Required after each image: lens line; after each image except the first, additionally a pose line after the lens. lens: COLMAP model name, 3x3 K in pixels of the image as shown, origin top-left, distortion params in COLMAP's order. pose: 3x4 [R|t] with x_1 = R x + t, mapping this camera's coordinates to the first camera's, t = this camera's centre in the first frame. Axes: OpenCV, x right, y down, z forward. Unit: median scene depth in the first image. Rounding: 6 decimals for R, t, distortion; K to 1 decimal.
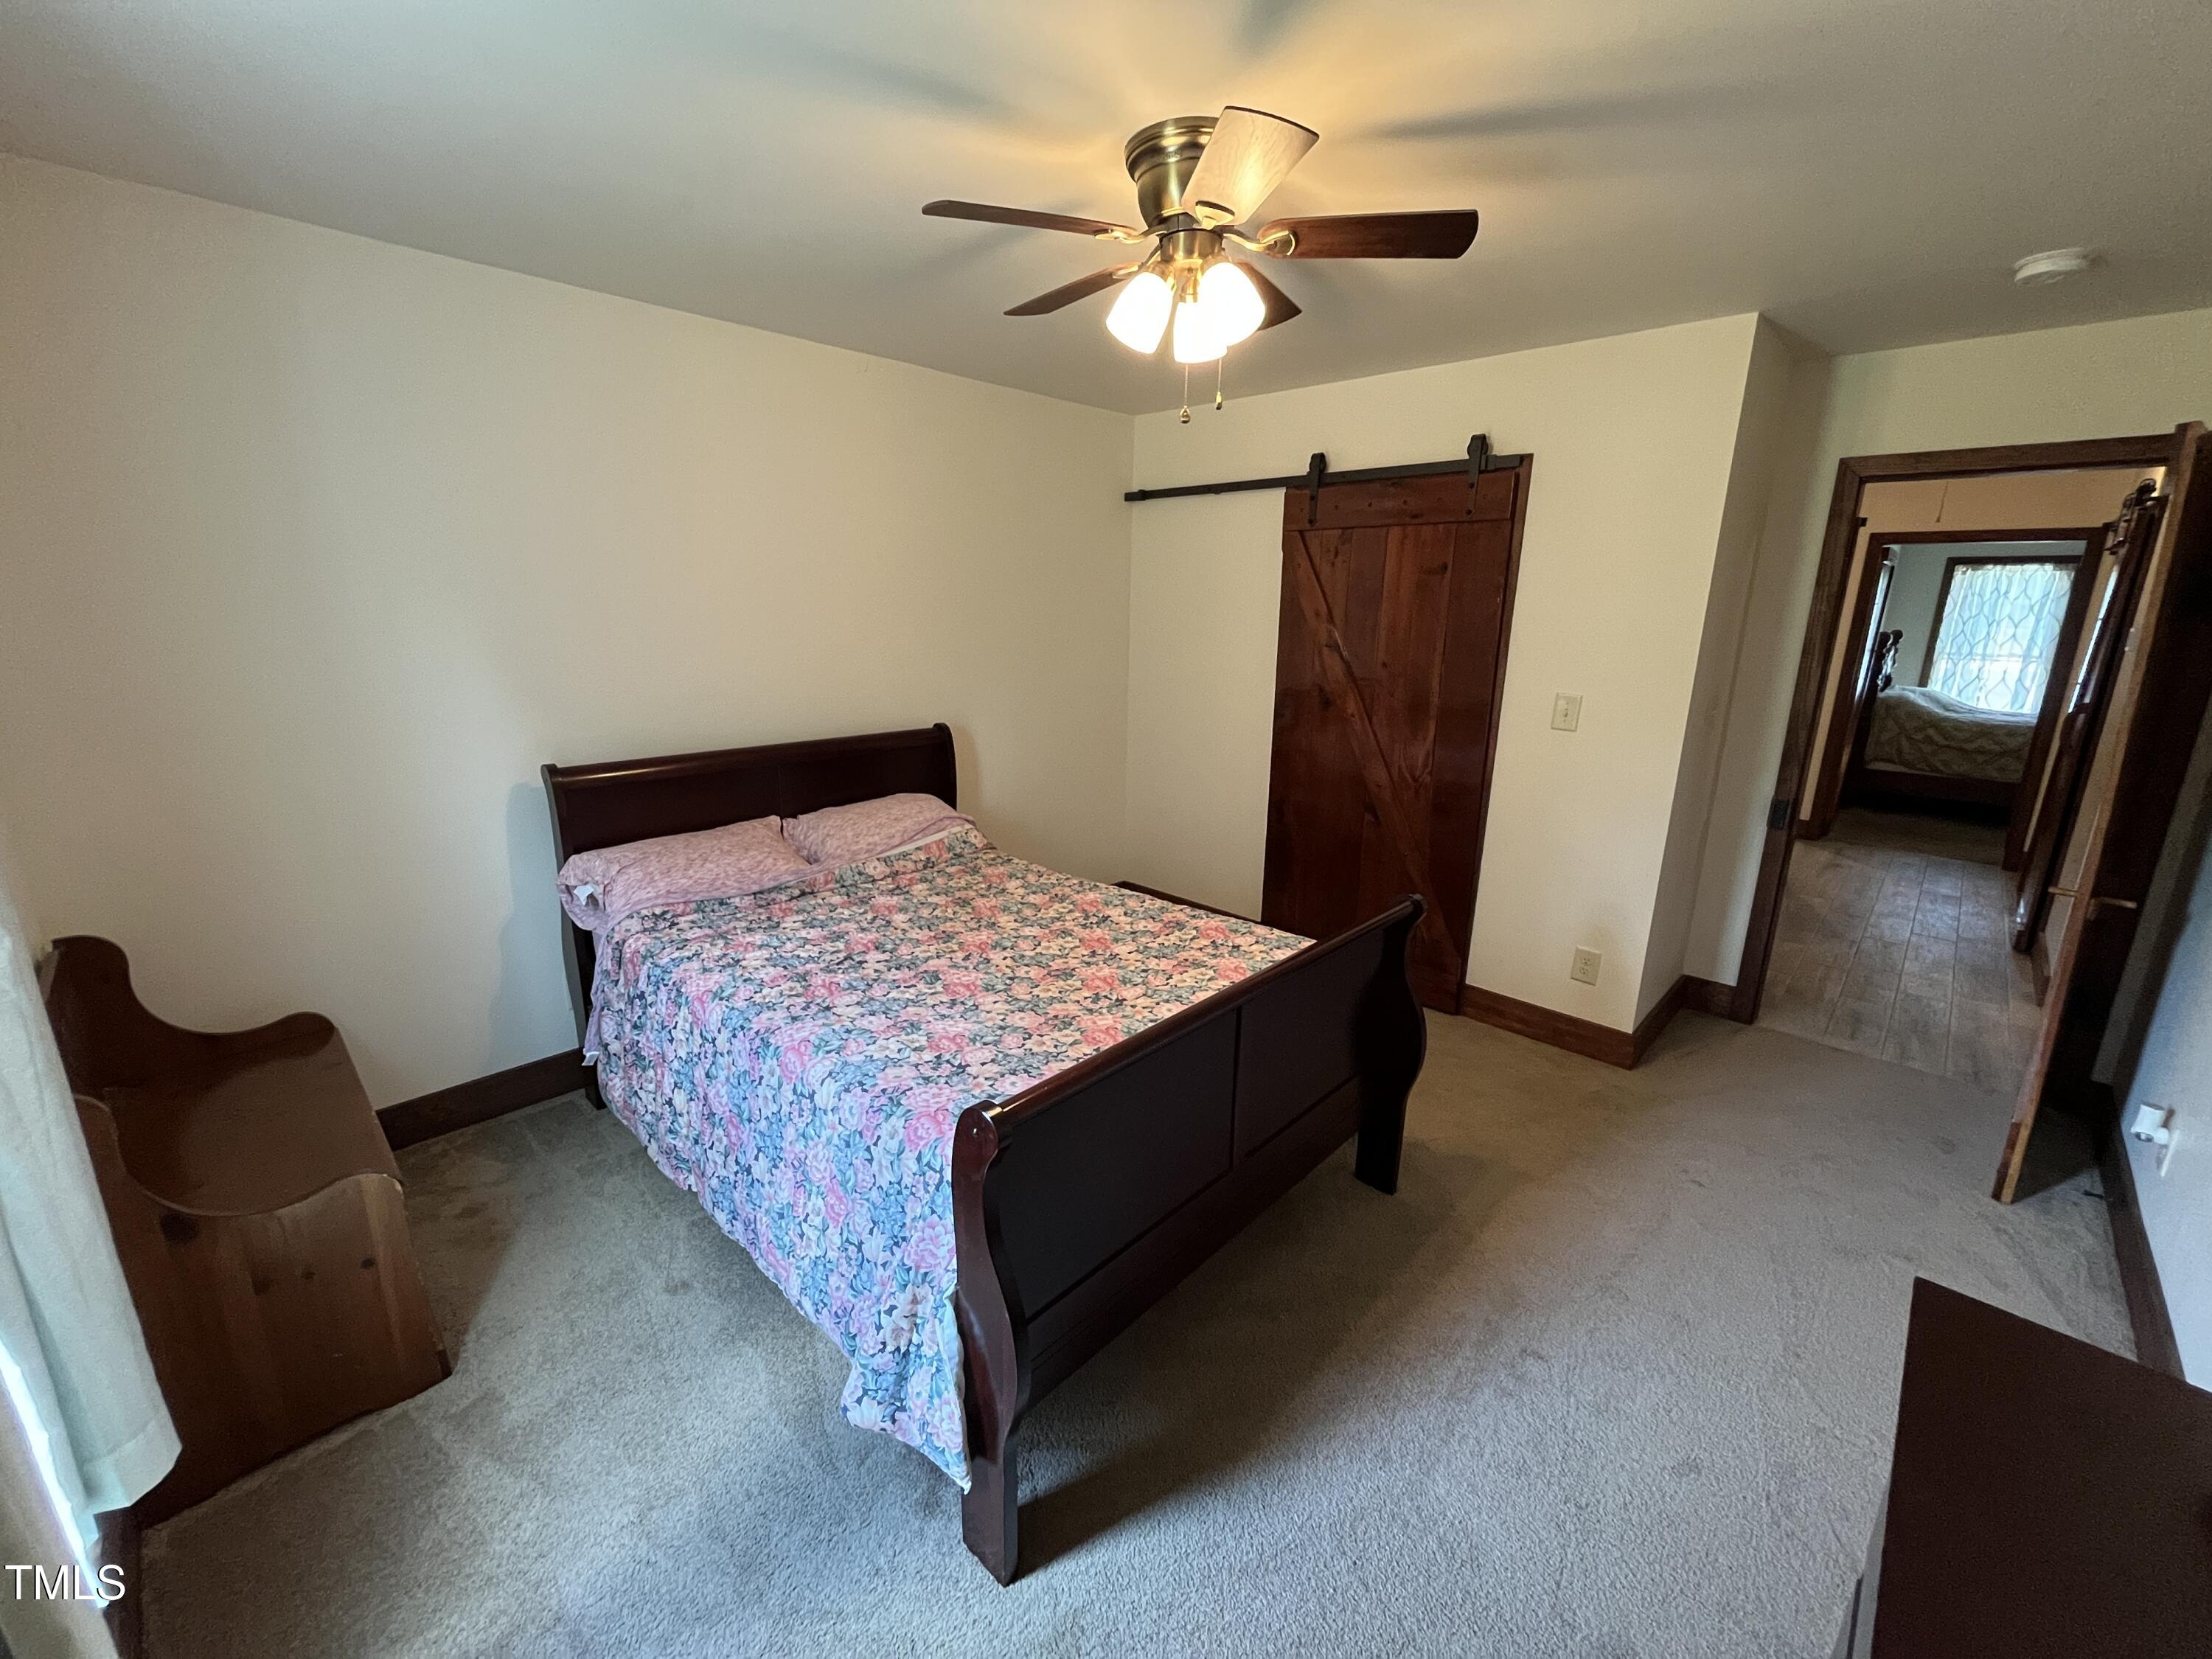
lens RADIAL K [[892.1, 0, 1102.7], [0, 892.1, 831.1], [0, 0, 1]] dist [-0.001800, -0.000993]
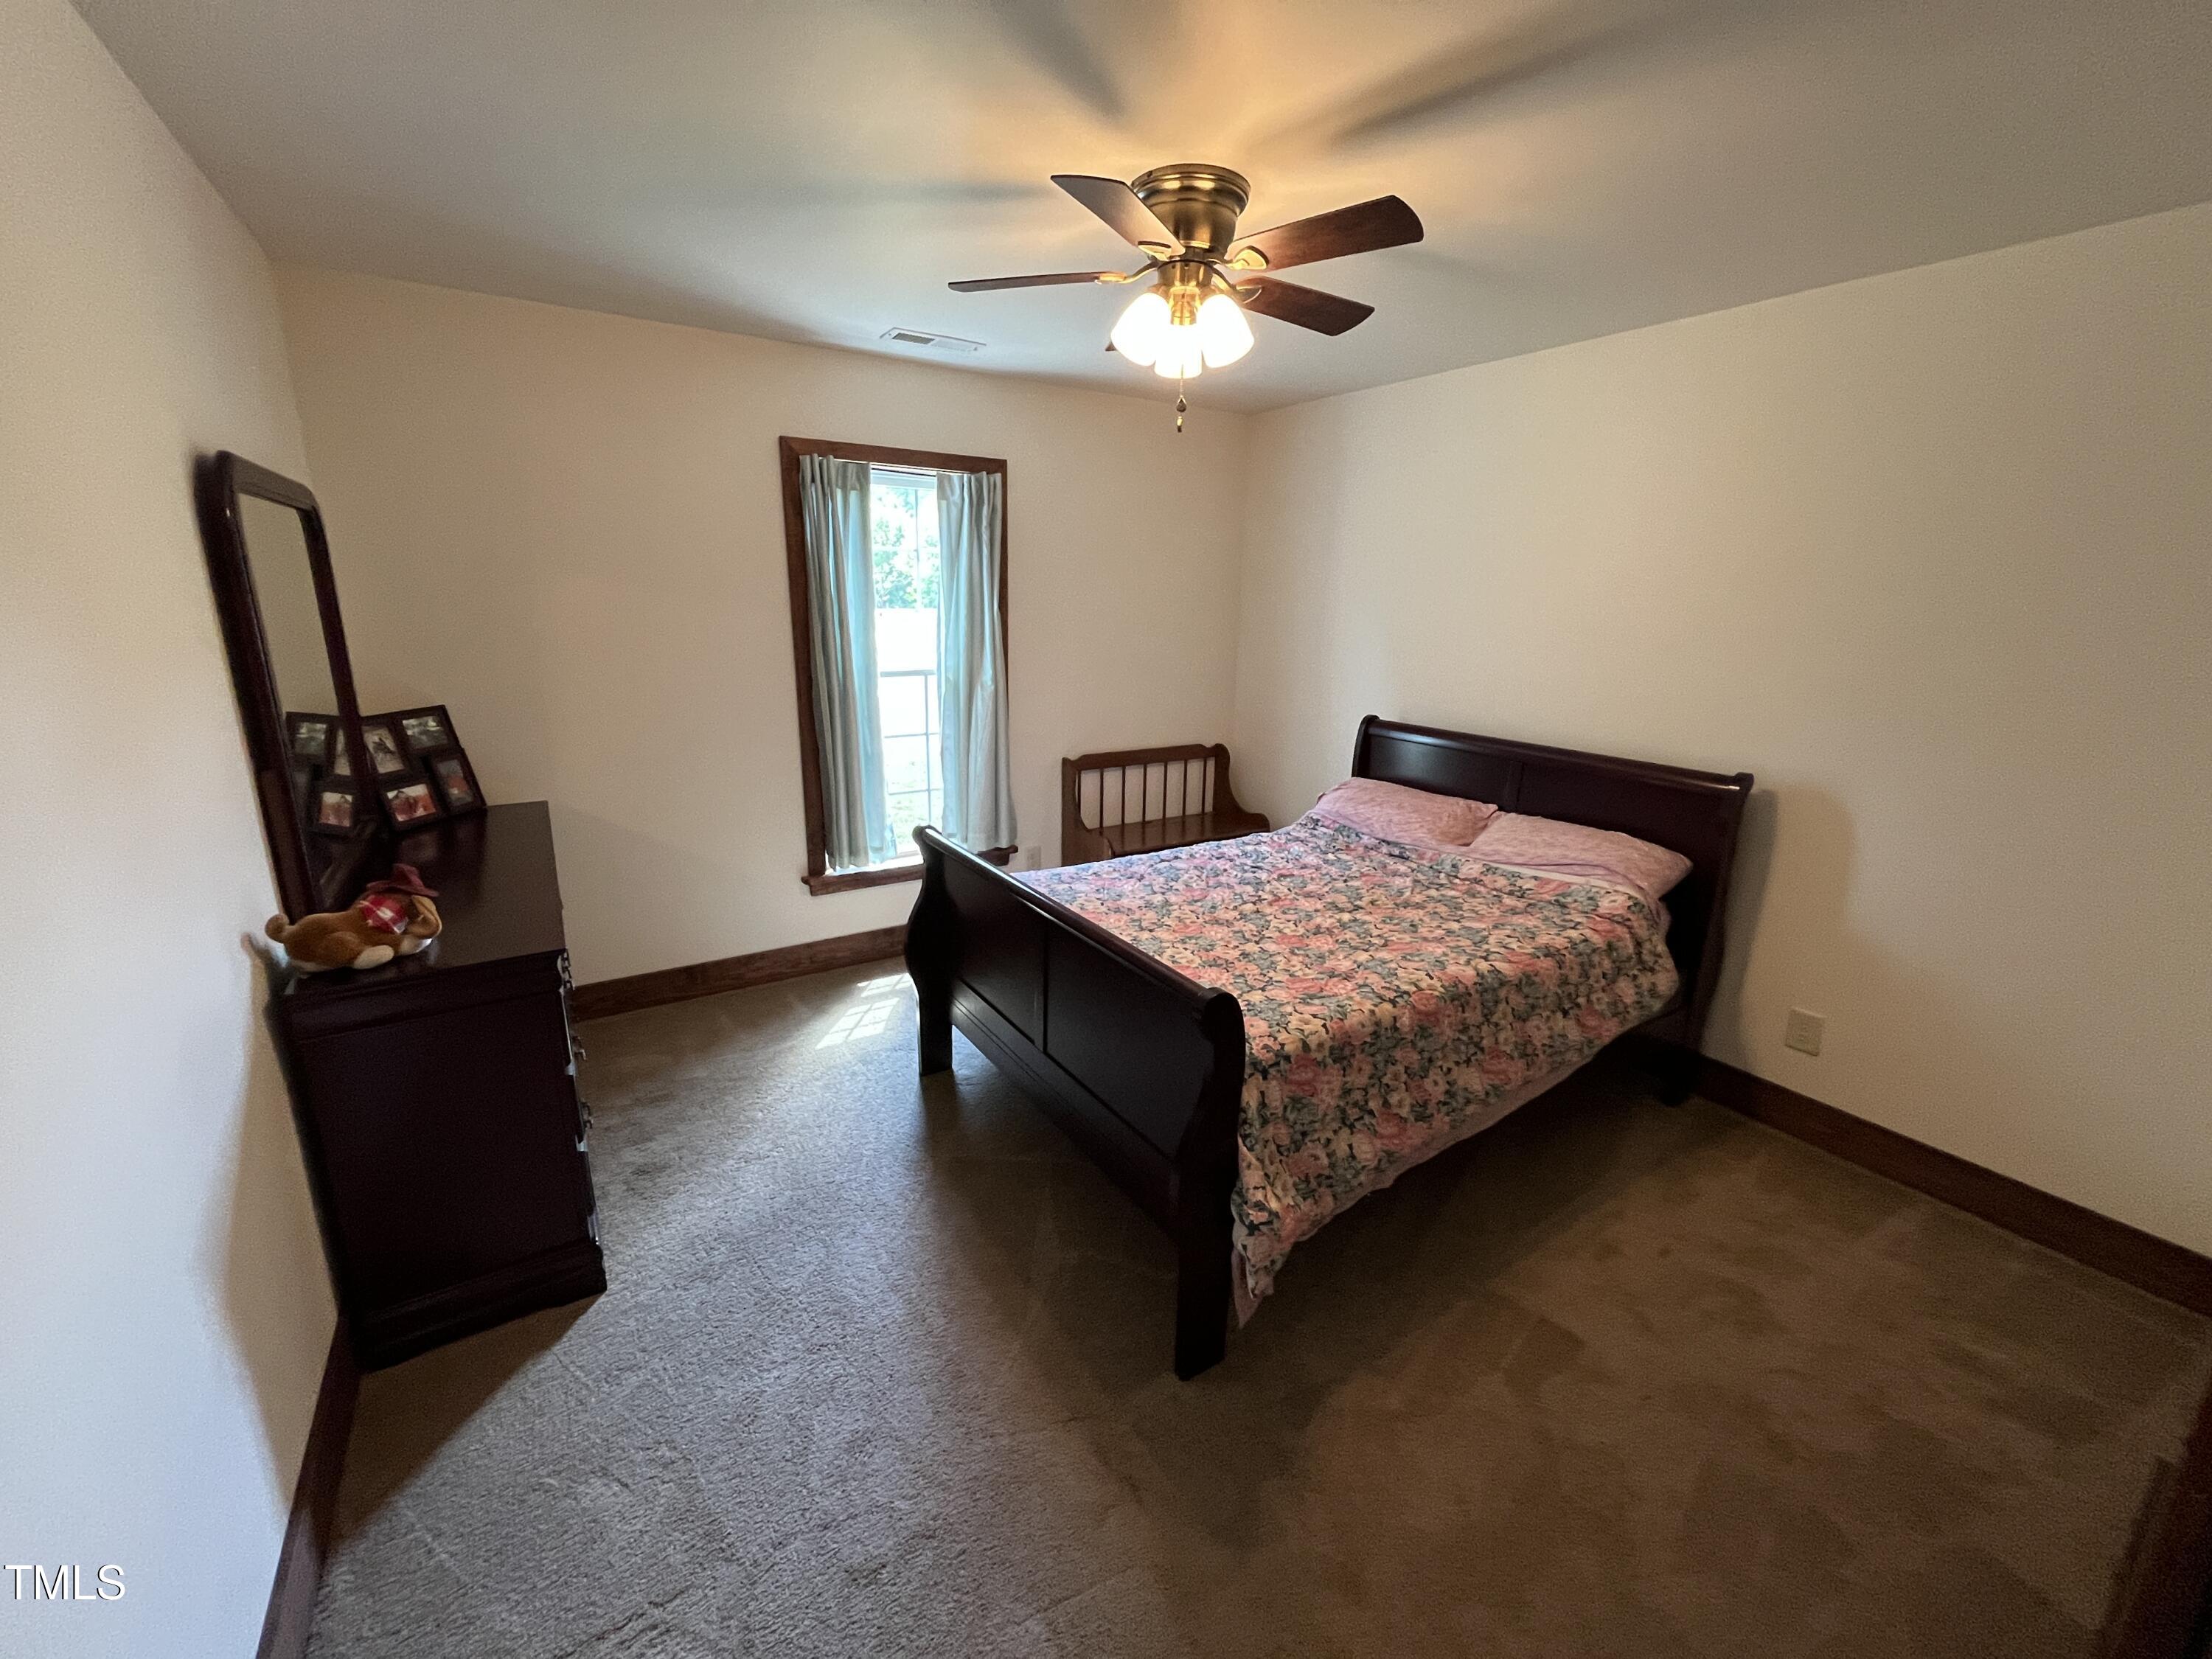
lens RADIAL K [[892.1, 0, 1103.5], [0, 892.1, 827.5], [0, 0, 1]] dist [-0.001800, -0.000993]
pose [[-0.229987, 0.232467, -0.945021, 0.864550], [-0.262176, 0.920351, 0.290203, -0.204593], [0.937214, 0.314505, -0.150722, 0.822272]]
